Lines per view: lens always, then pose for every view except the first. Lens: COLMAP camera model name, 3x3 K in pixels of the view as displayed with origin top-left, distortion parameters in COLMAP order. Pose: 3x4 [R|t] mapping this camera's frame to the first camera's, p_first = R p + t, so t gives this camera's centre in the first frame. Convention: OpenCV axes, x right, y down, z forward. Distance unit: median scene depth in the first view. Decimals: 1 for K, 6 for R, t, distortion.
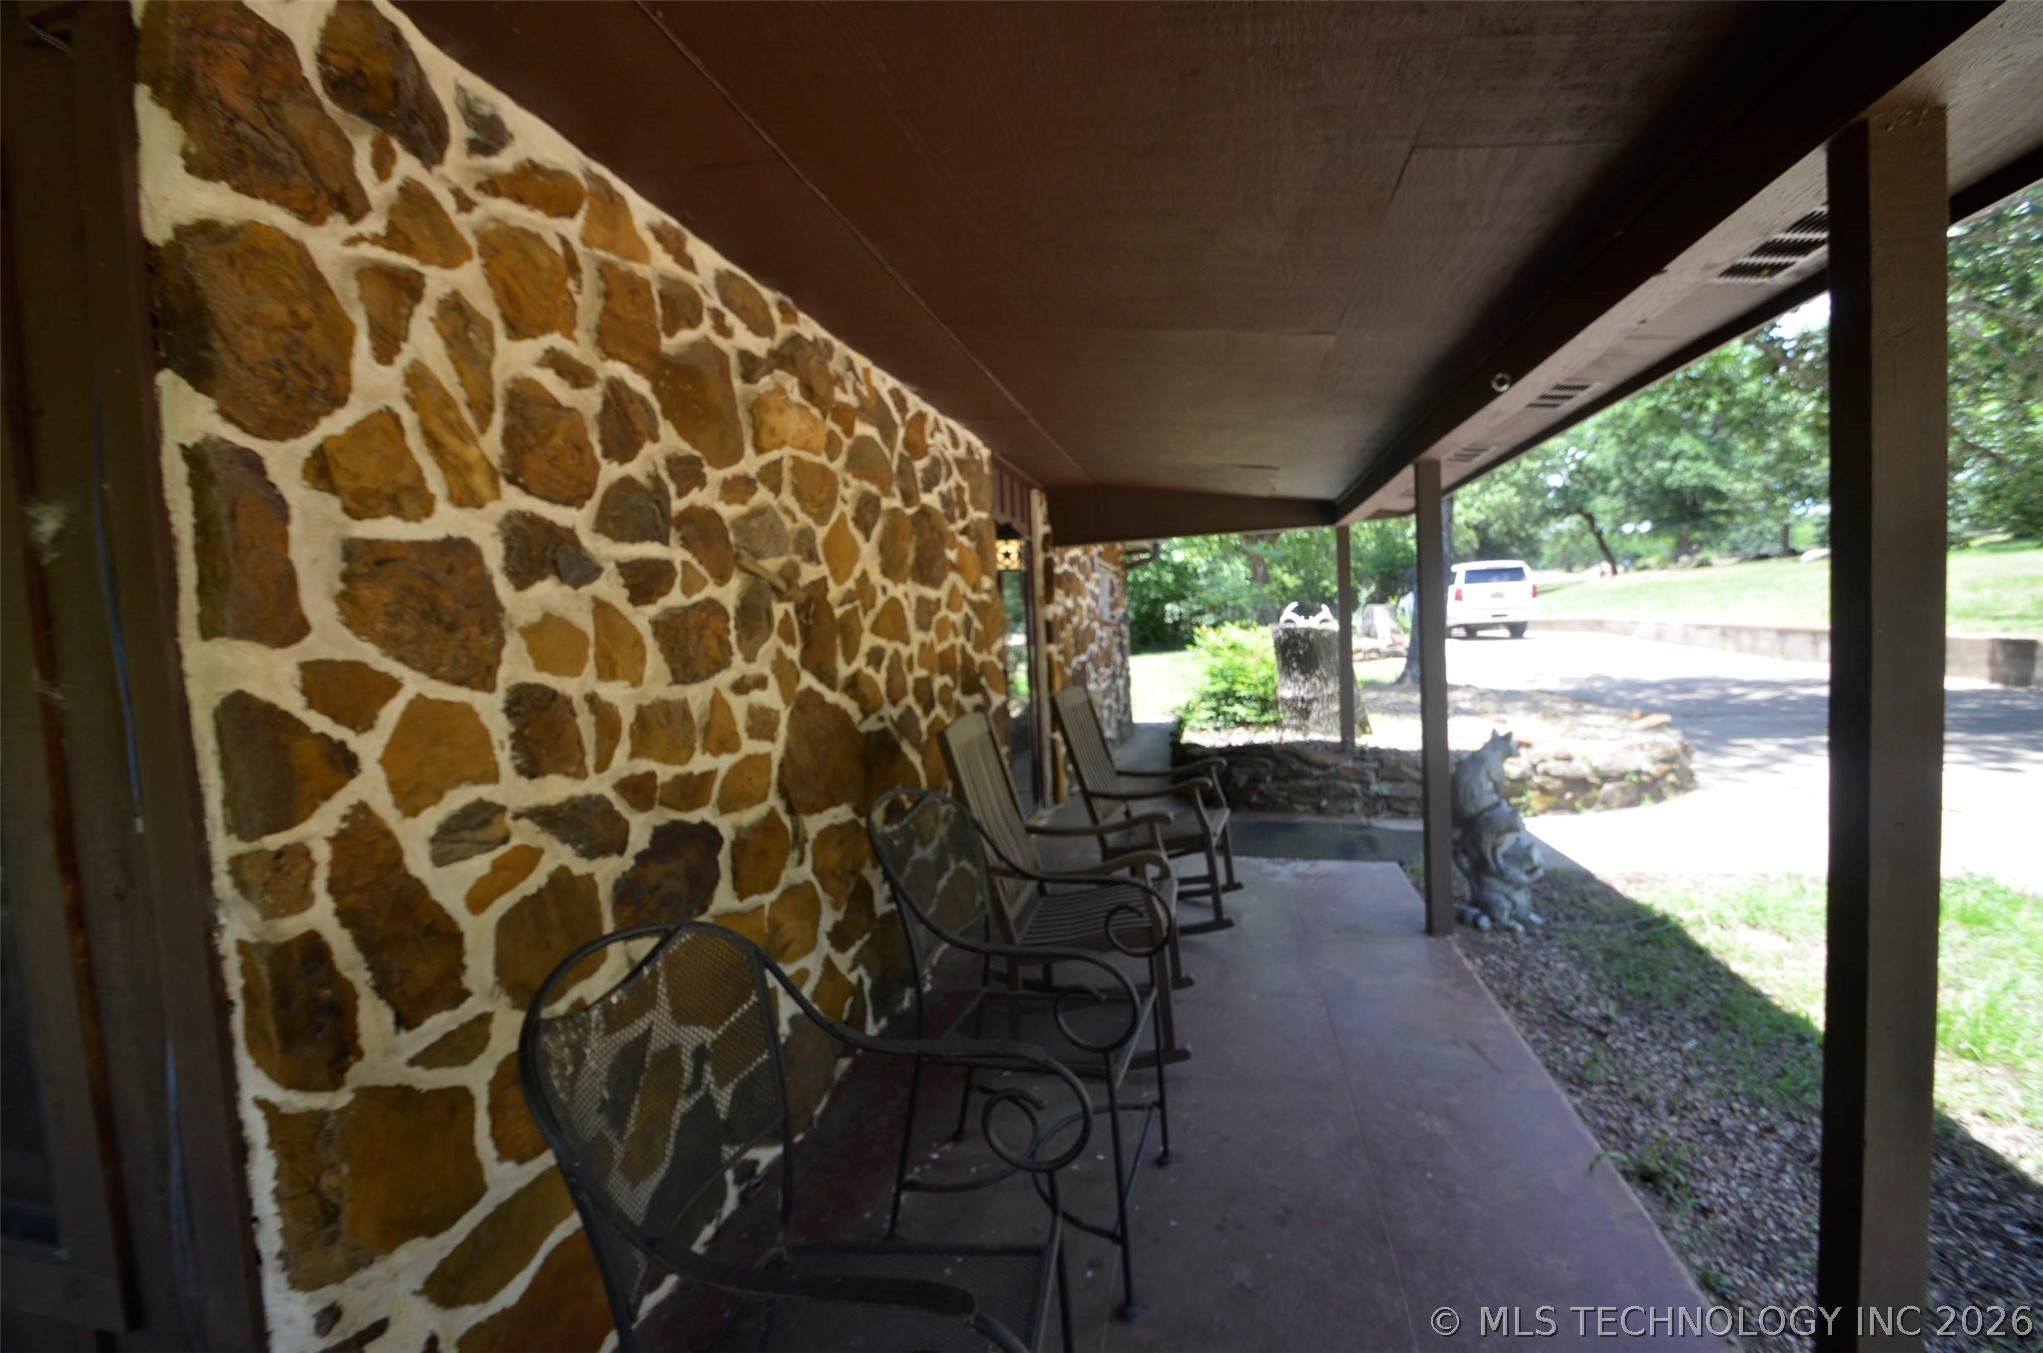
lens RADIAL K [[879.9, 0, 1019.1], [0, 879.9, 677.9], [0, 0, 1]] dist [0.001884, -0.008903]
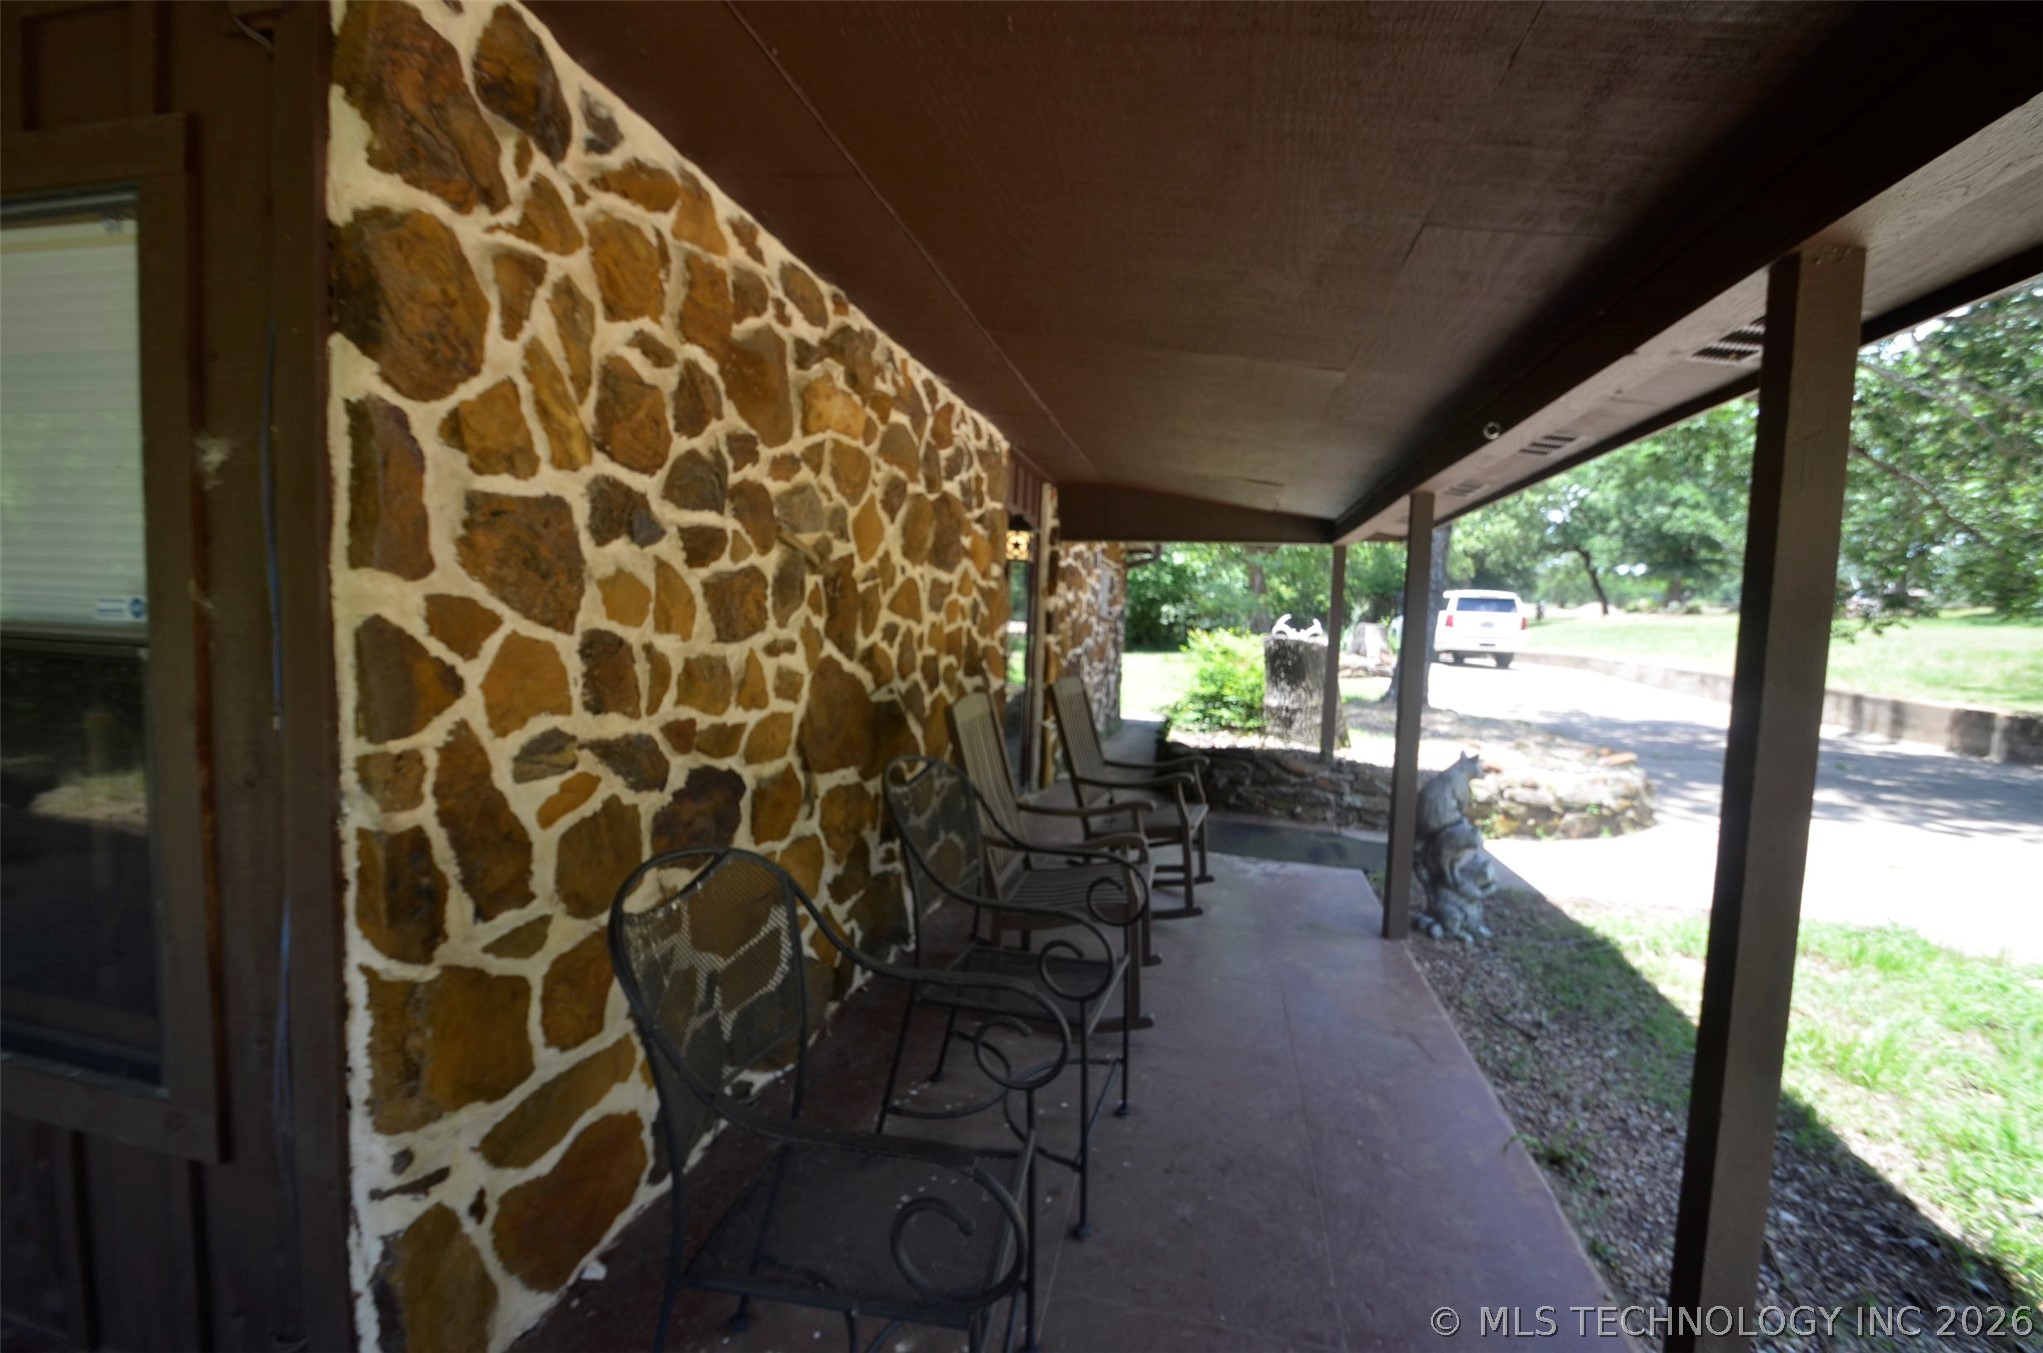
lens RADIAL K [[879.9, 0, 1021.3], [0, 879.9, 676.5], [0, 0, 1]] dist [0.001884, -0.008903]
pose [[0.996197, 0.085850, 0.014877, -0.026395], [-0.086023, 0.996228, 0.011371, 0.005294], [-0.013845, -0.012607, 0.999825, -0.099742]]
